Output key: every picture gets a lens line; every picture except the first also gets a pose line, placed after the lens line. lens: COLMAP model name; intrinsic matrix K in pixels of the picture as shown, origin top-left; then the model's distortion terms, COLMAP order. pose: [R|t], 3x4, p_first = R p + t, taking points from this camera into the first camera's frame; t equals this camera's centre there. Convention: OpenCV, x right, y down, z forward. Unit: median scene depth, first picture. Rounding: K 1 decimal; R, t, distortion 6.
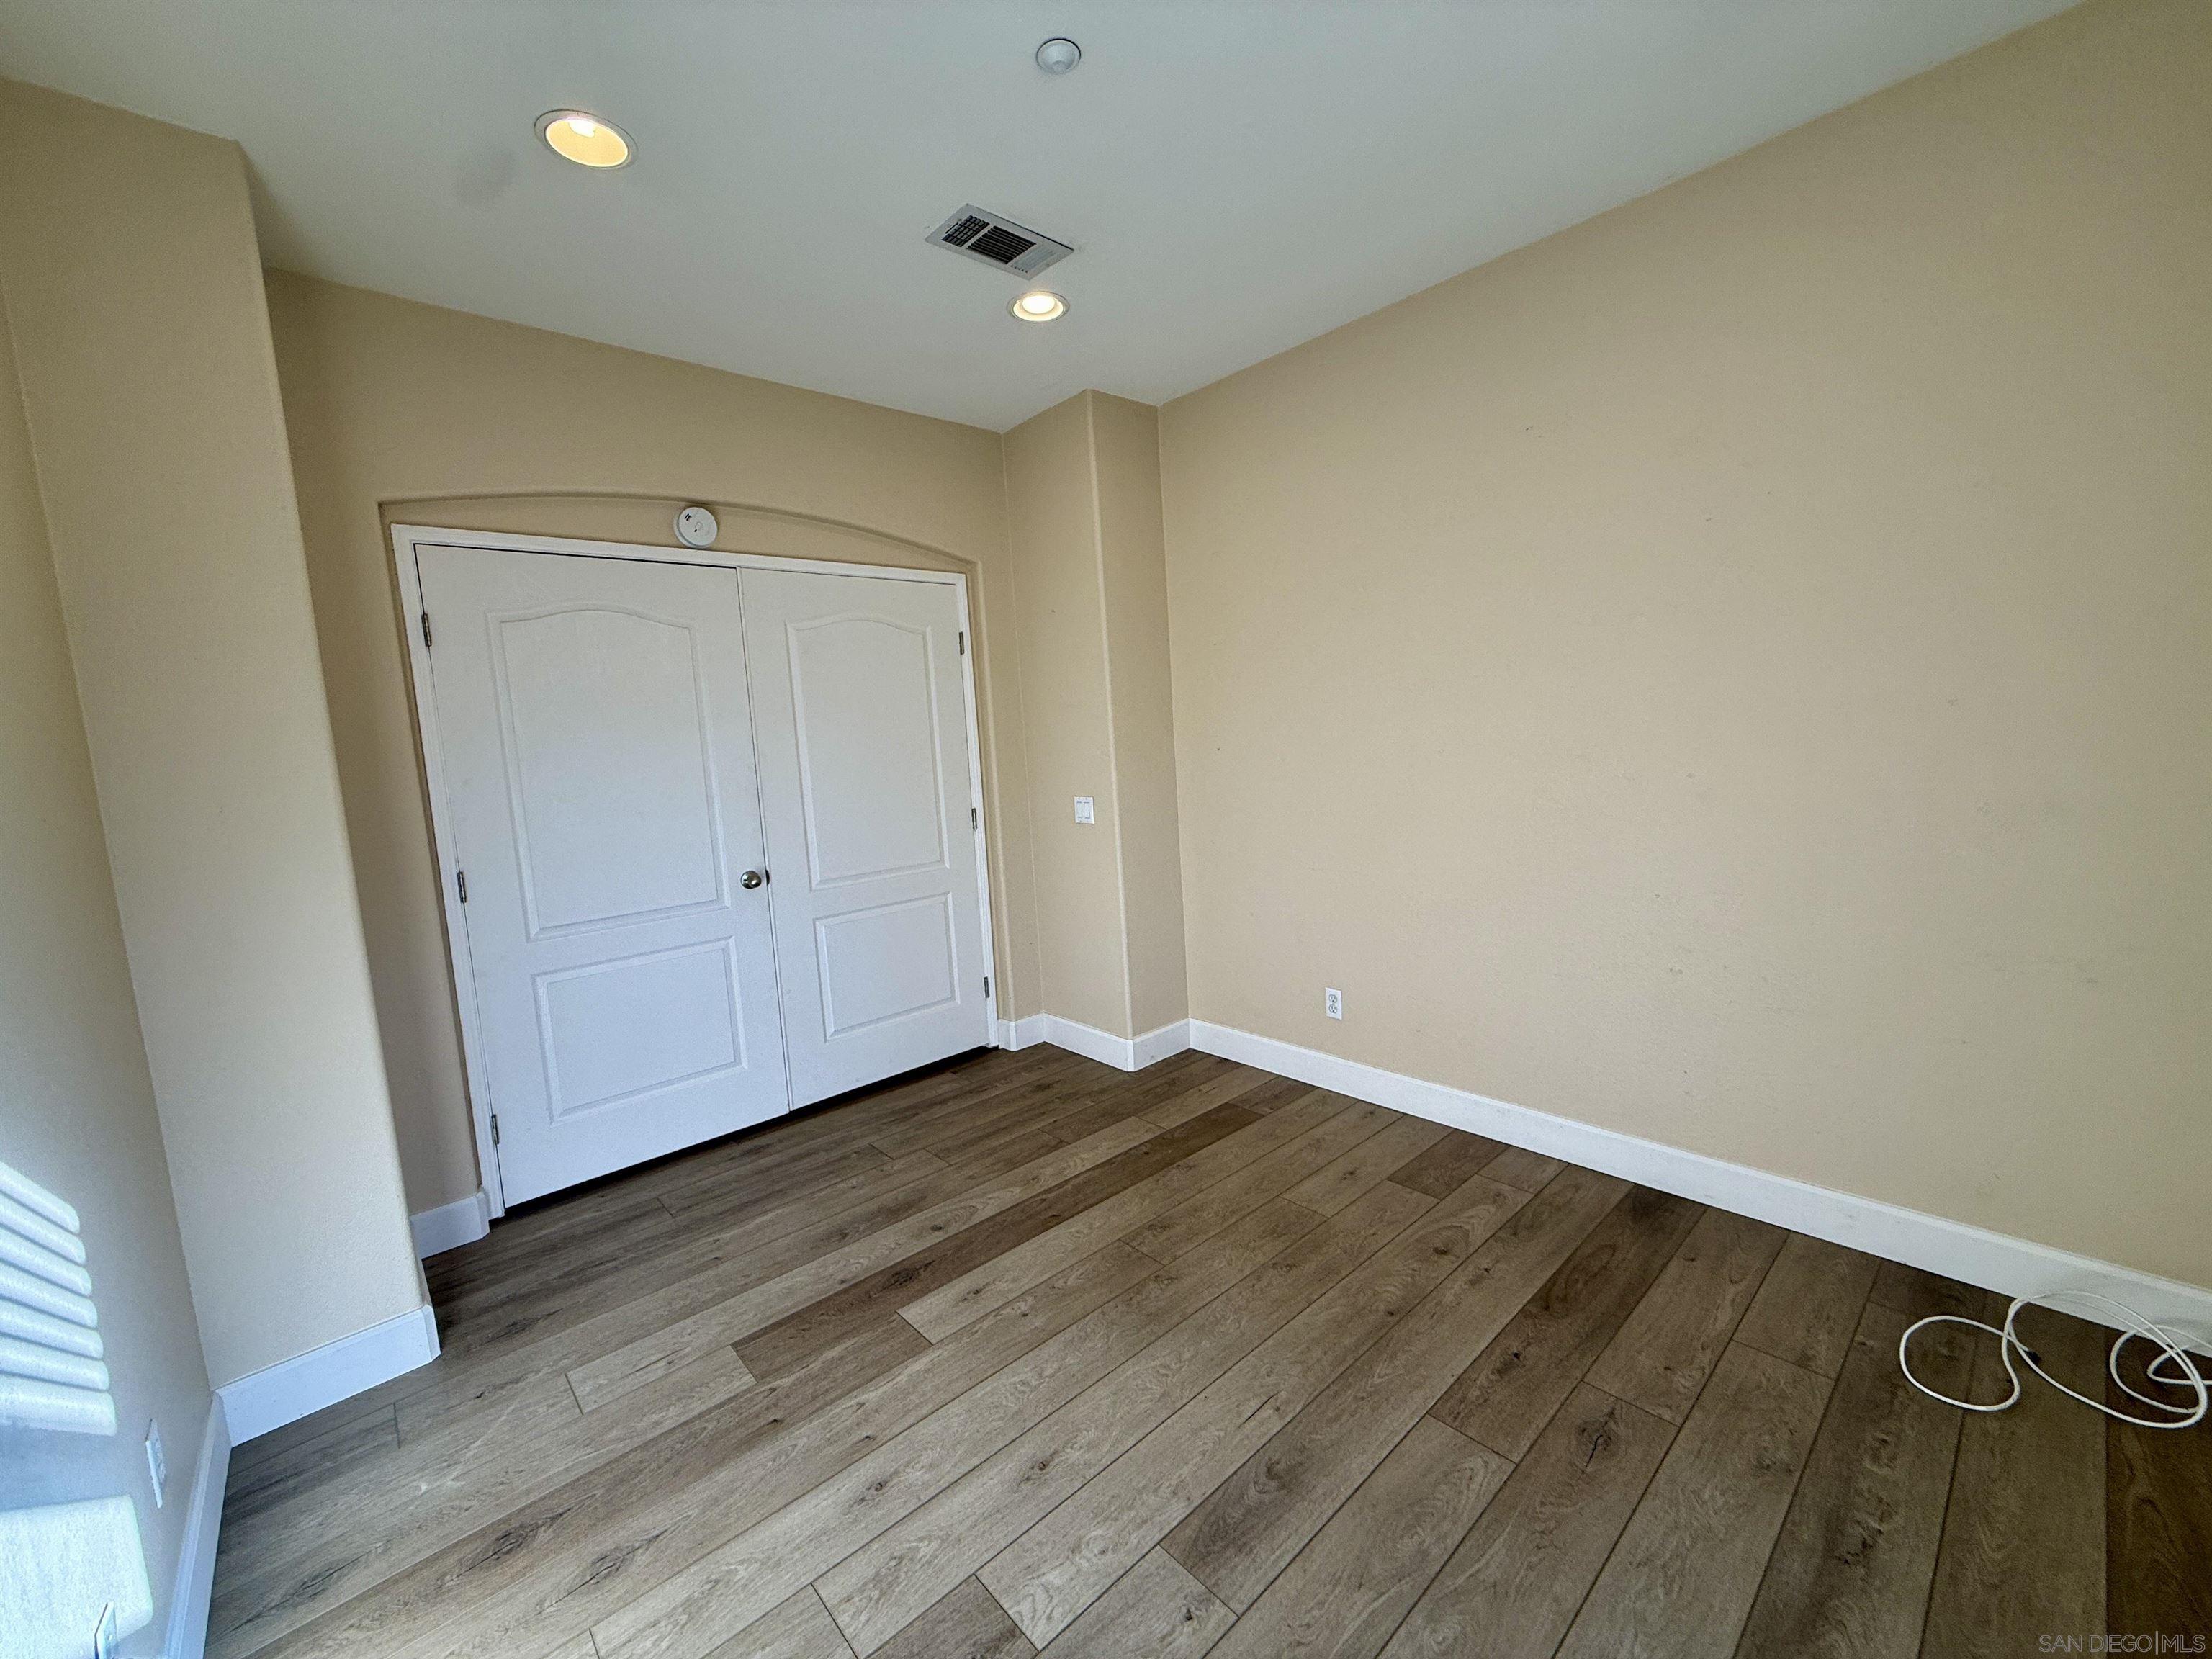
lens RADIAL K [[882.1, 0, 1113.7], [0, 882.1, 828.4], [0, 0, 1]] dist [-0.001046, 0.000343]
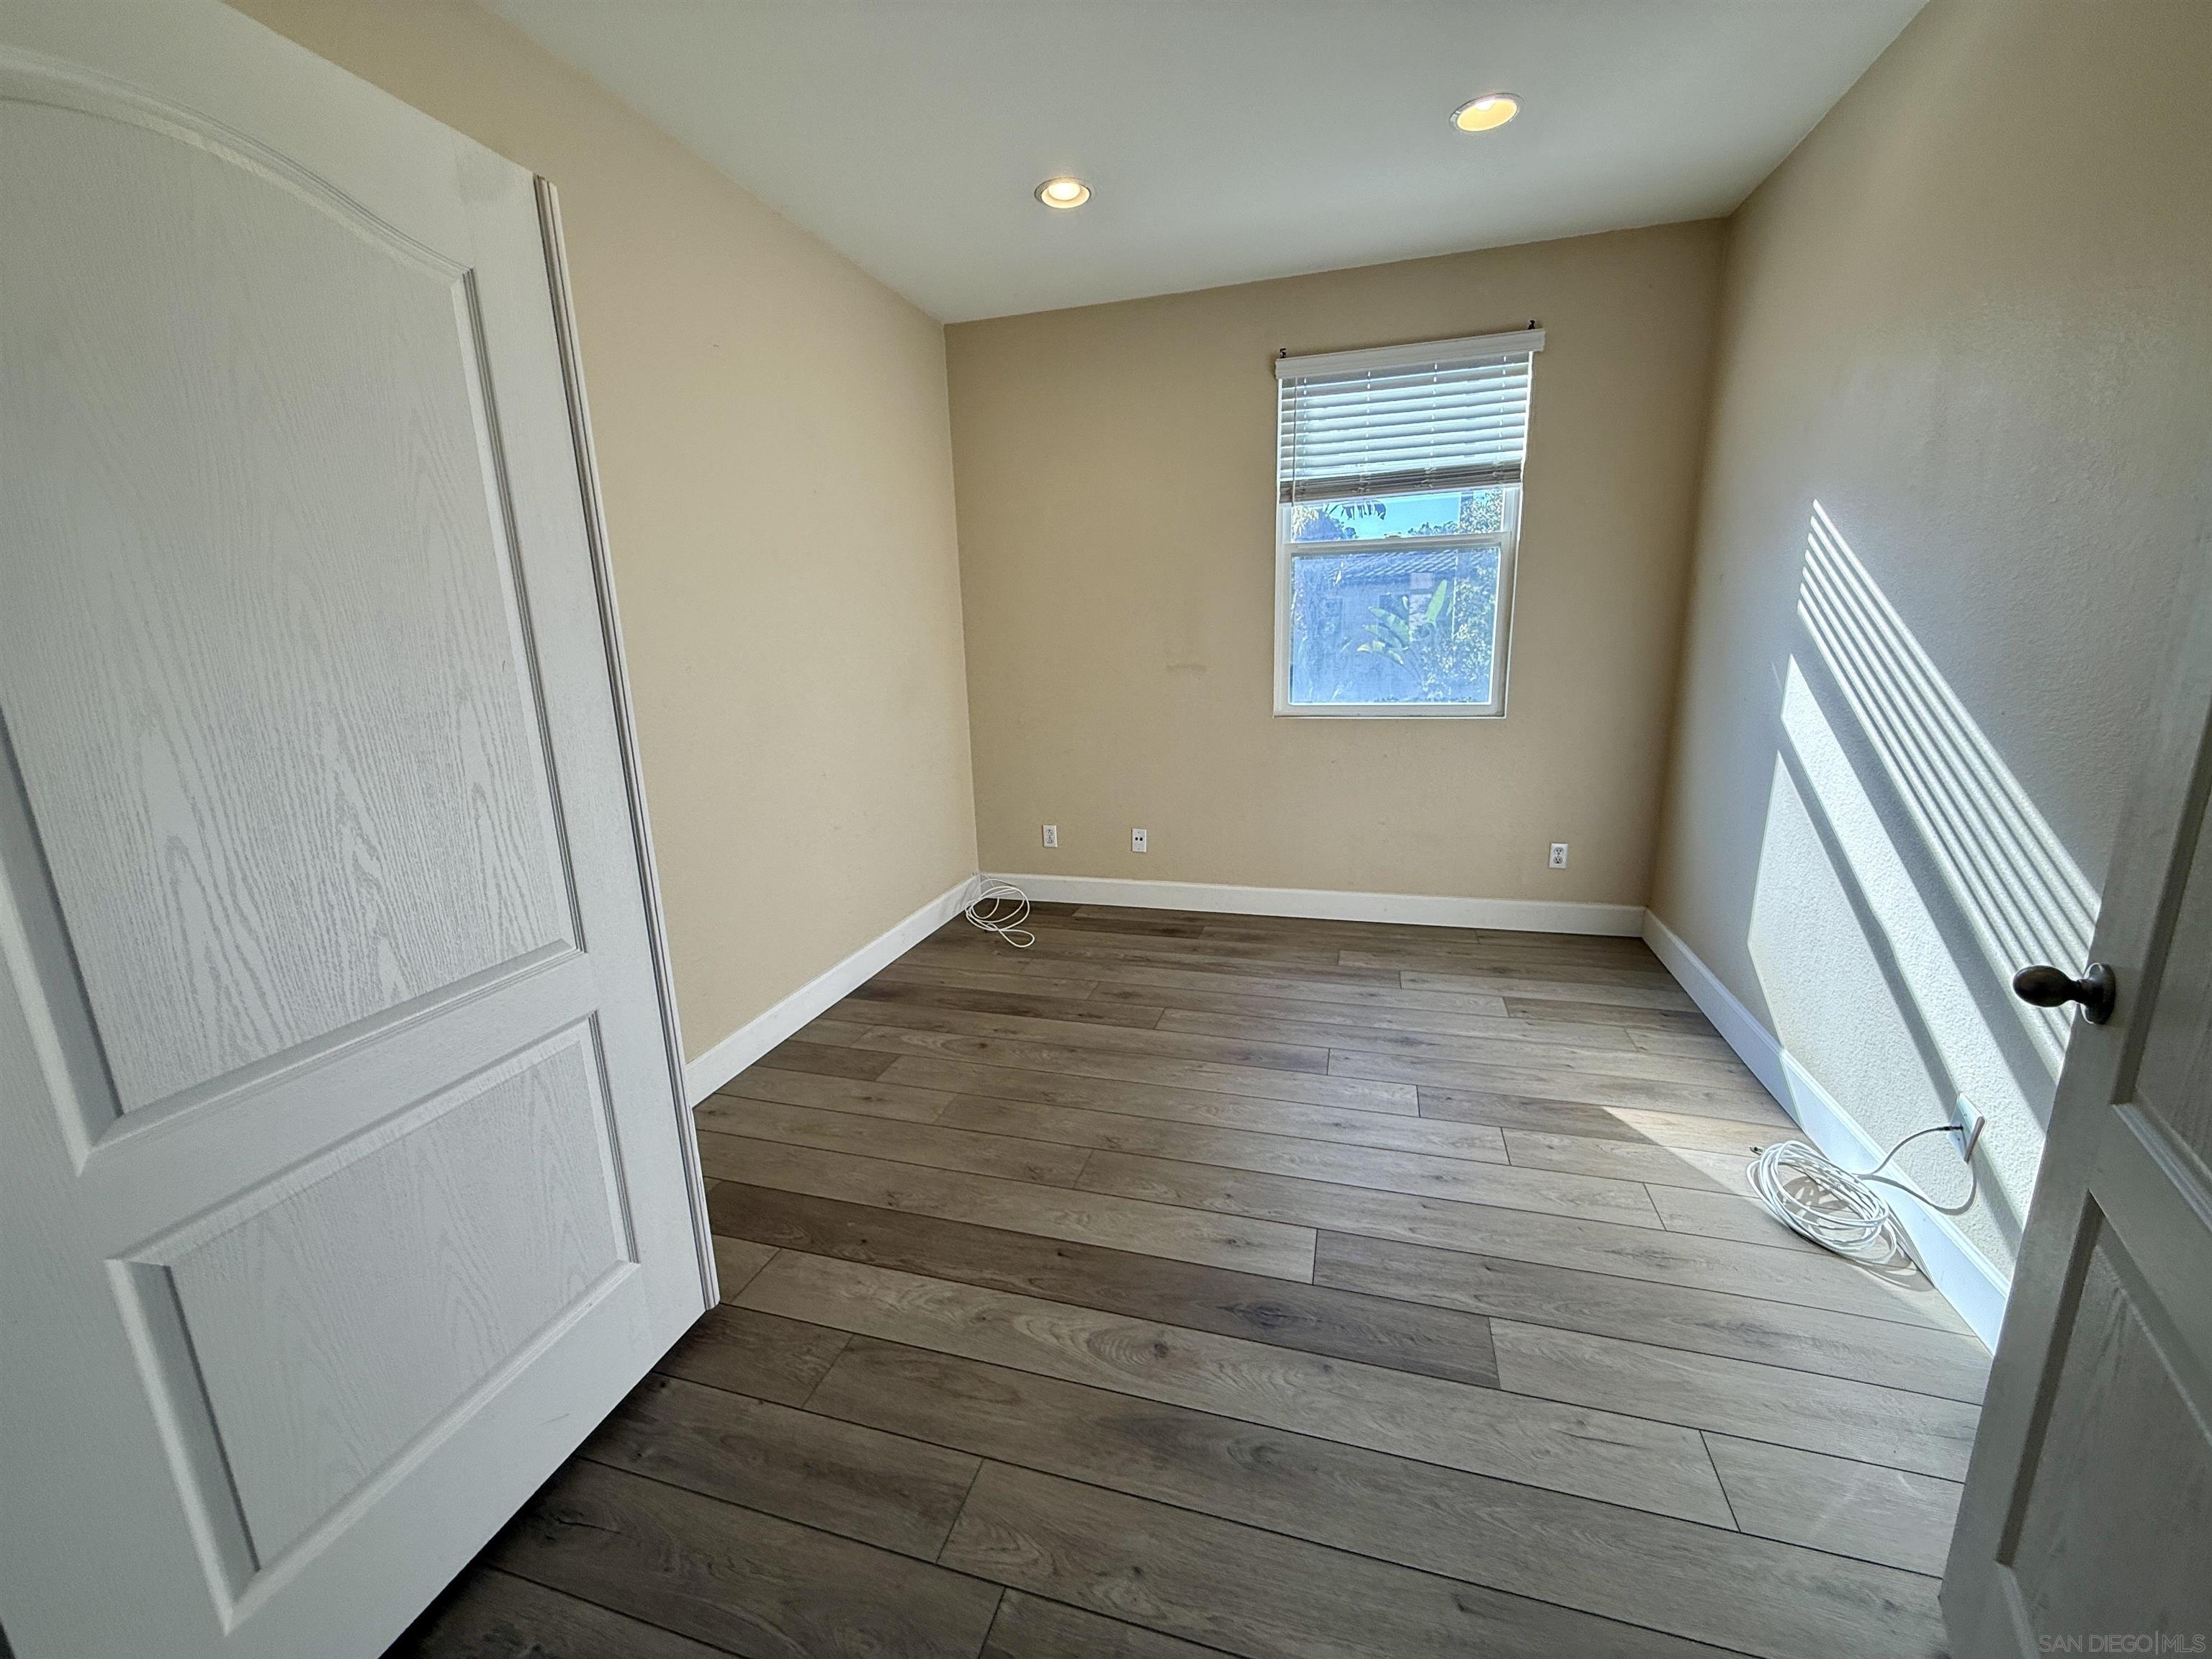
lens RADIAL K [[882.1, 0, 1093.4], [0, 882.1, 833.3], [0, 0, 1]] dist [-0.001046, 0.000343]
pose [[-0.506385, -0.124597, 0.853259, -0.857599], [0.155404, 0.960118, 0.232429, -0.099126], [-0.848189, 0.250298, -0.466826, 1.556061]]
